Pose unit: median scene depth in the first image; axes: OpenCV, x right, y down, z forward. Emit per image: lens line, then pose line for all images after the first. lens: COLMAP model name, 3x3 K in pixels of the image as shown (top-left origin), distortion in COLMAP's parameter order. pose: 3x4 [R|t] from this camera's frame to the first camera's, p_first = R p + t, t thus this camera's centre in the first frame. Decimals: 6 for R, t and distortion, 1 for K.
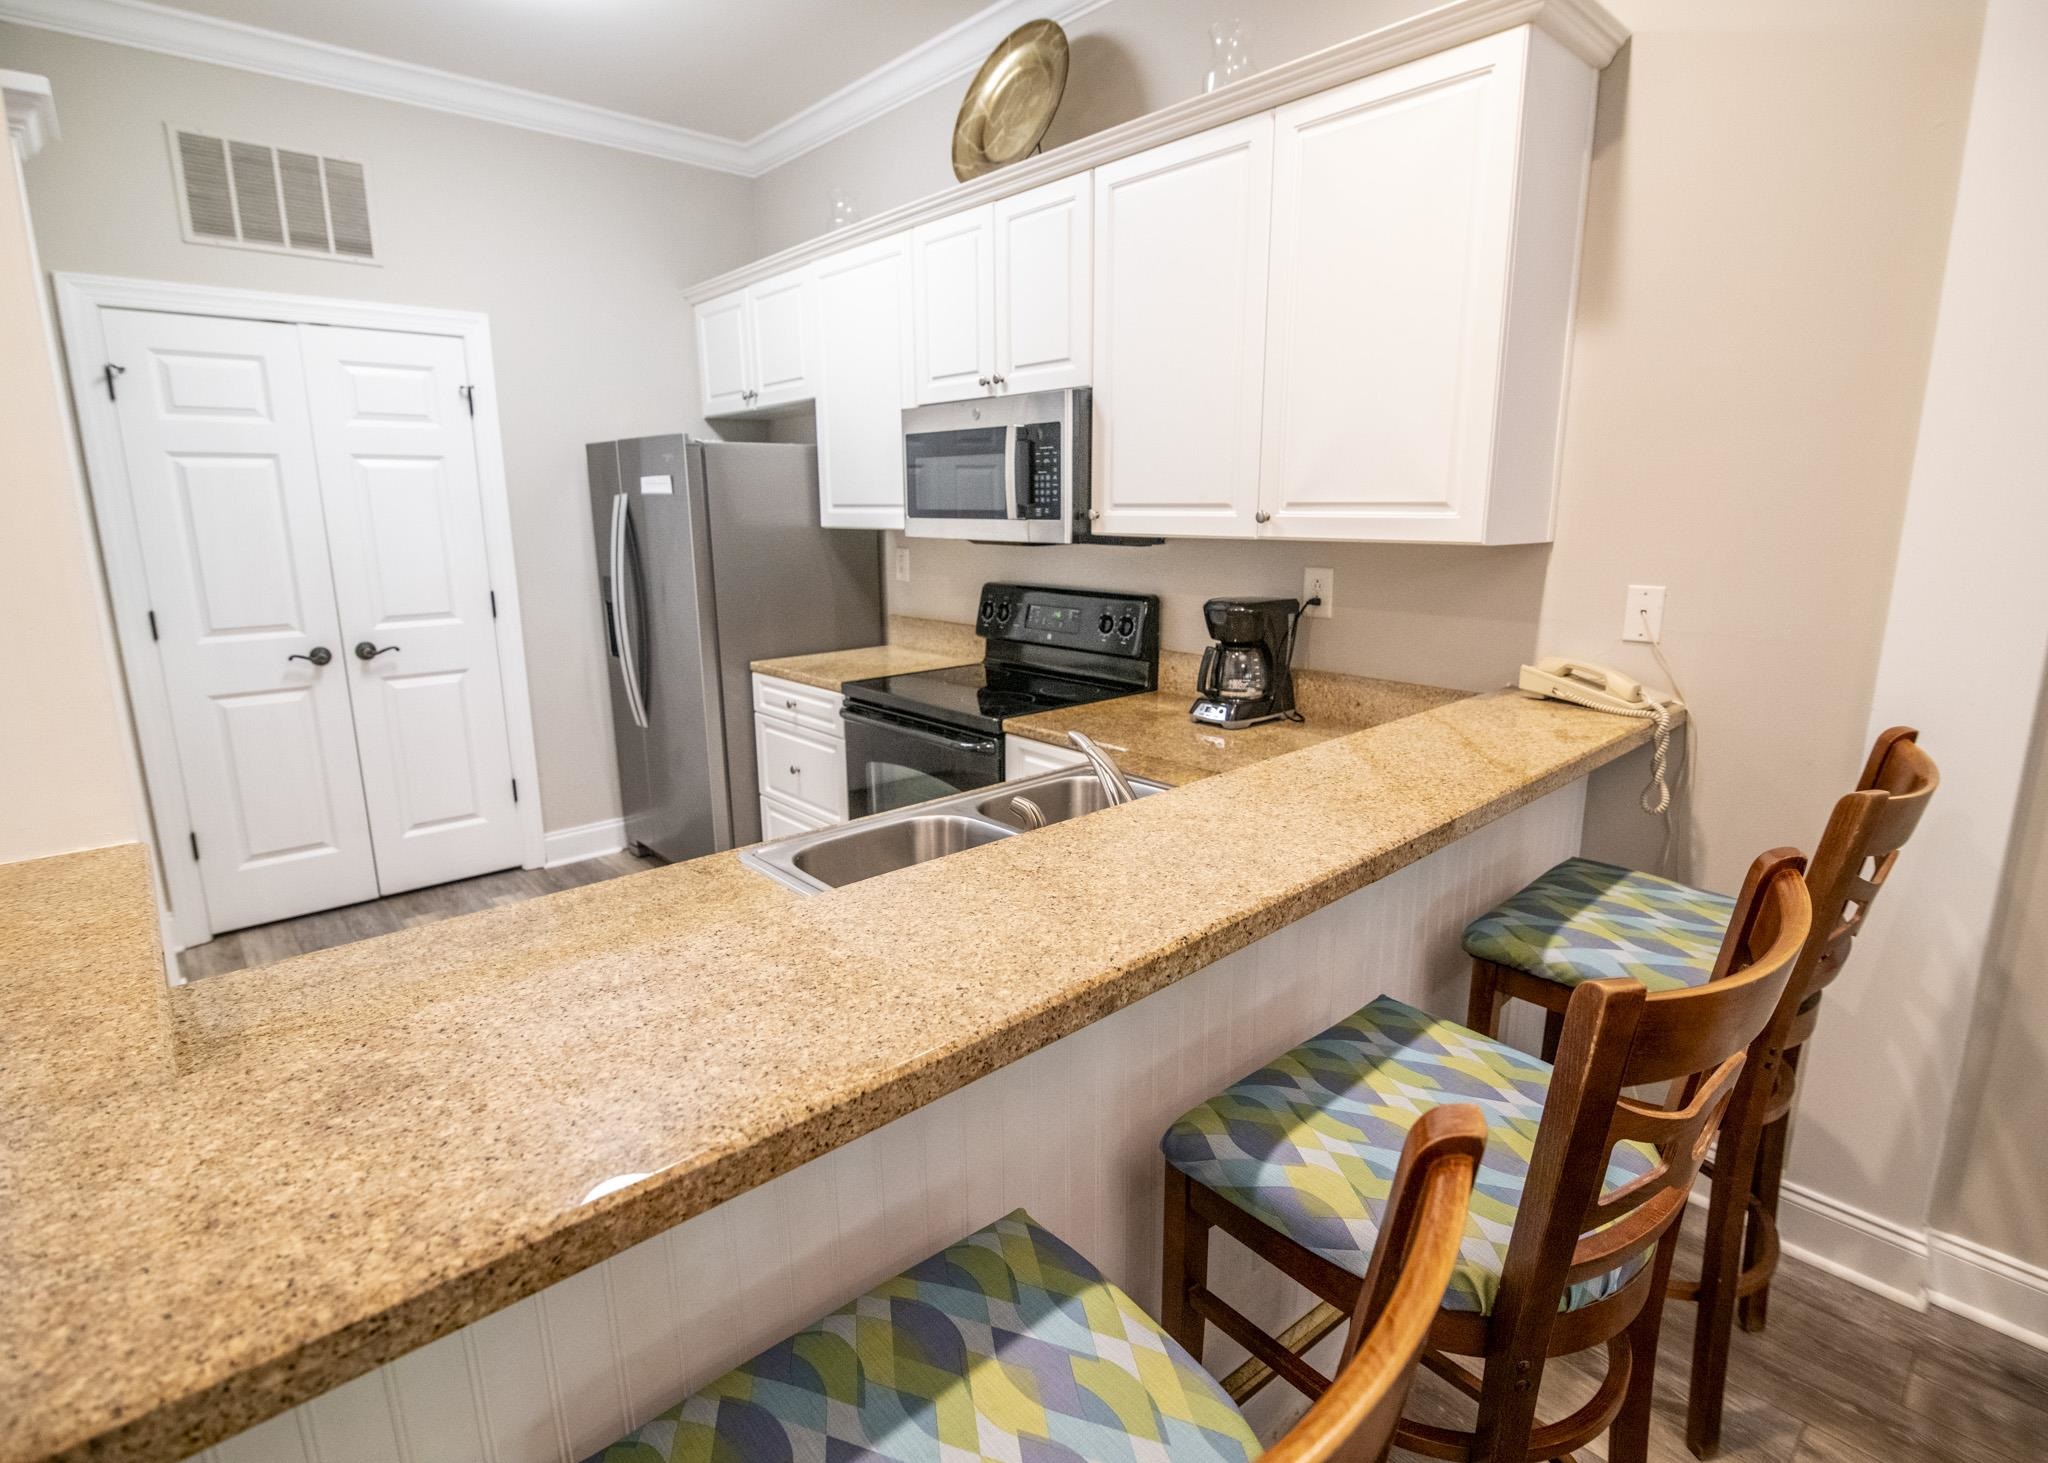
lens RADIAL K [[1009.5, 0, 1029.6], [0, 1009.5, 728.9], [0, 0, 1]] dist [-0.018113, -0.000749]
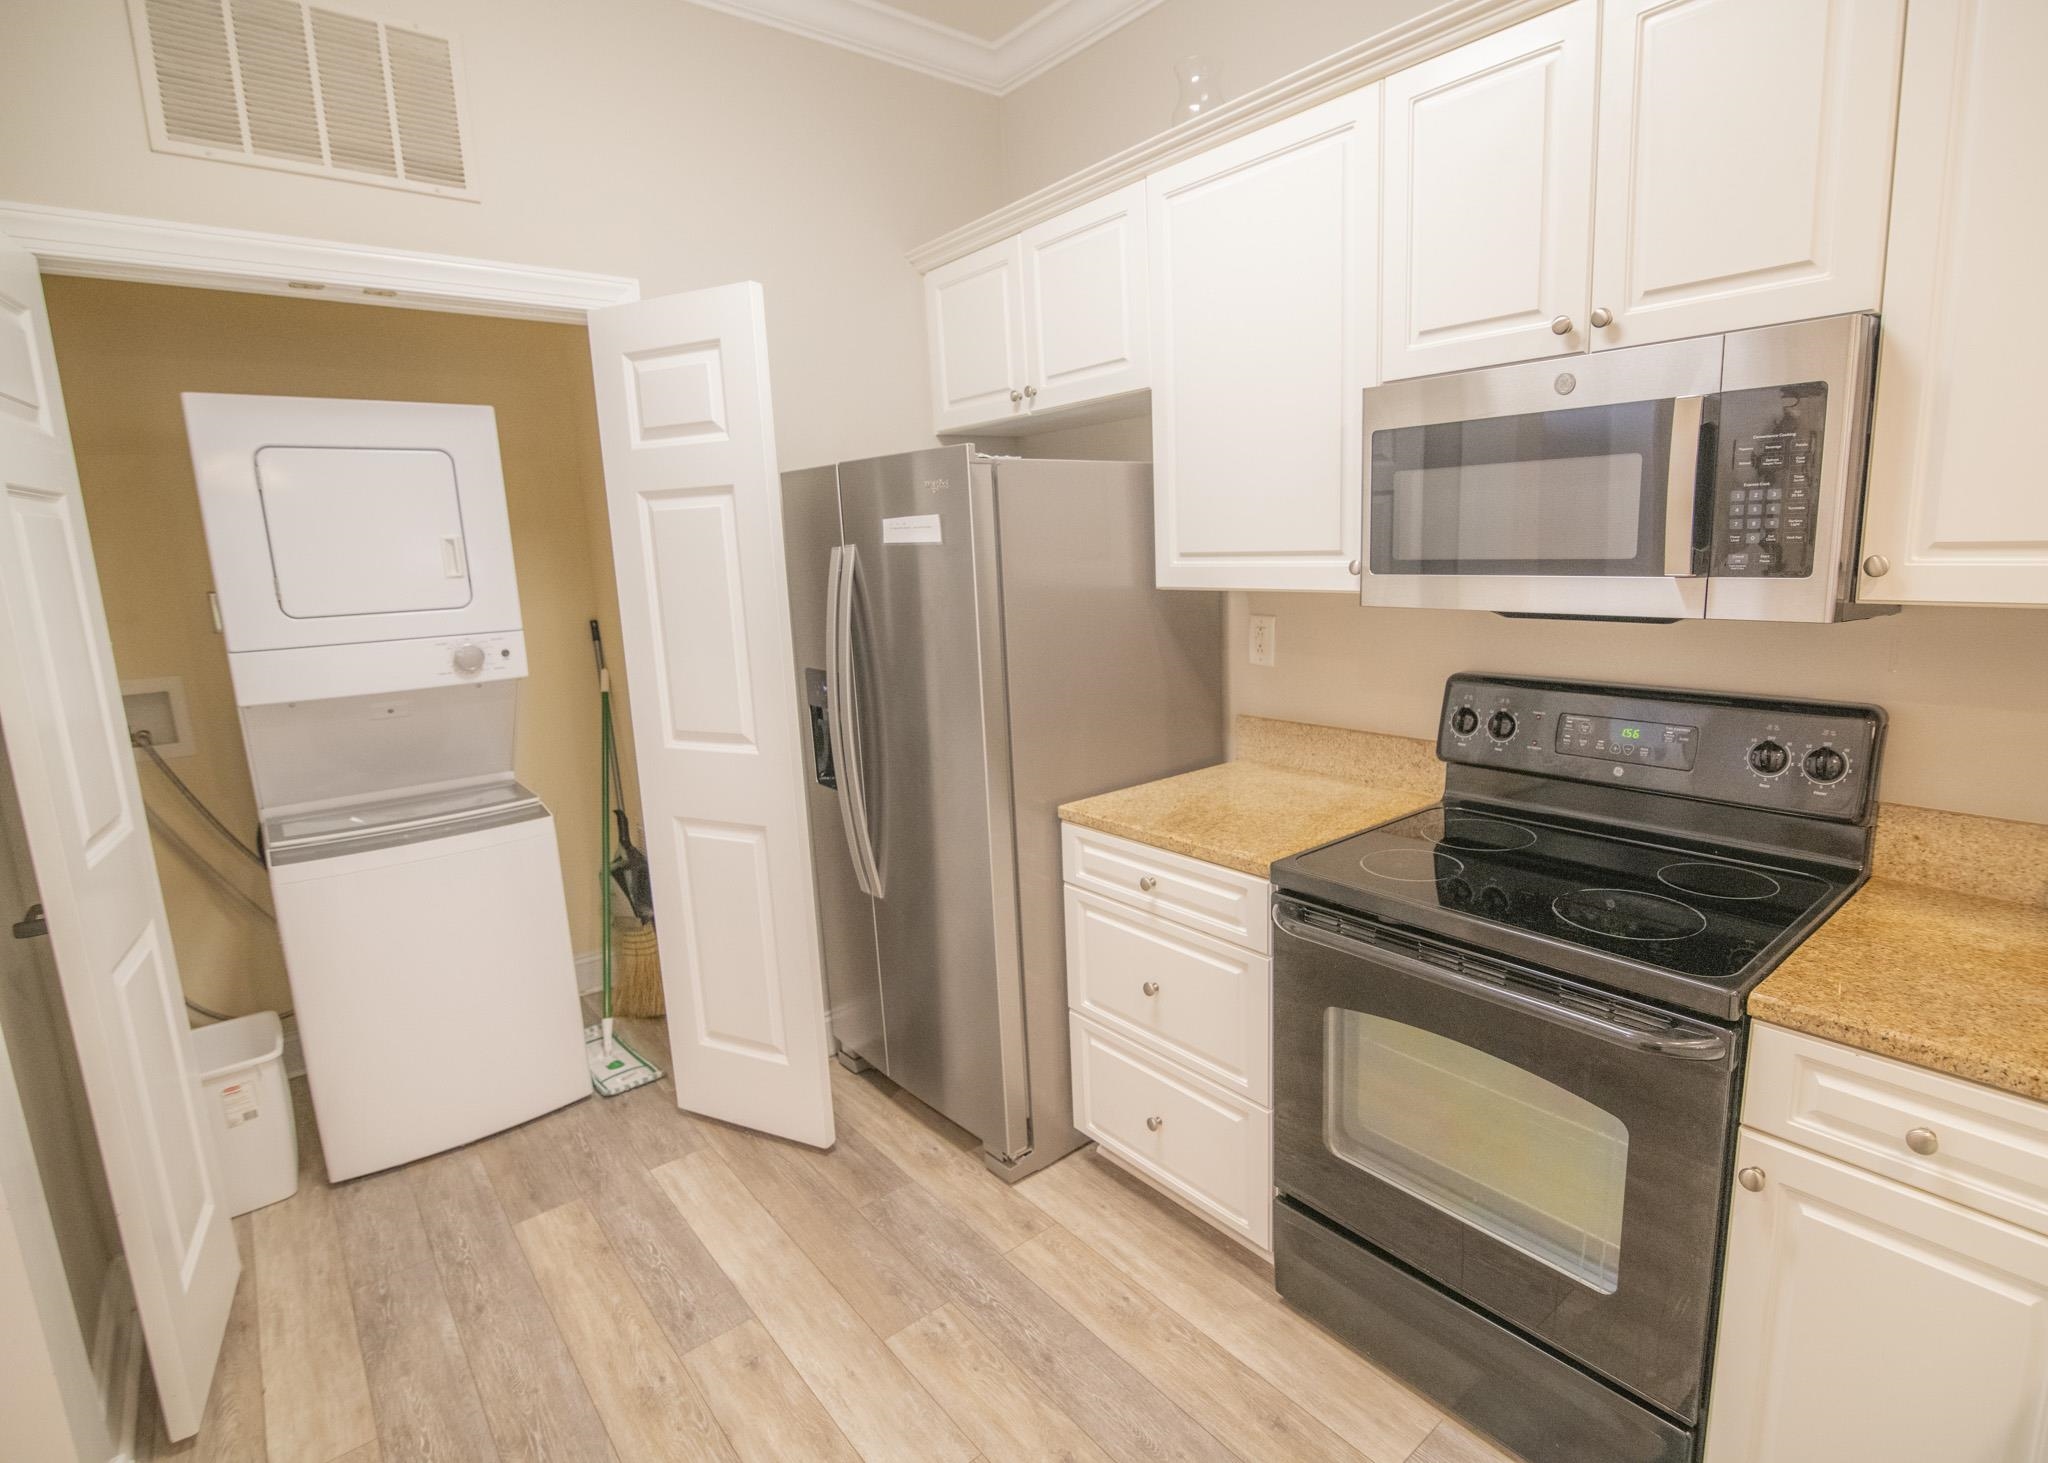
lens RADIAL K [[1007.6, 0, 1105.0], [0, 1007.6, 730.7], [0, 0, 1]] dist [-0.019655, 0.000076]
pose [[0.999442, -0.023930, -0.023293, -0.241187], [0.023120, 0.999139, -0.034463, -0.094079], [0.024097, 0.033905, 0.999135, 0.384505]]
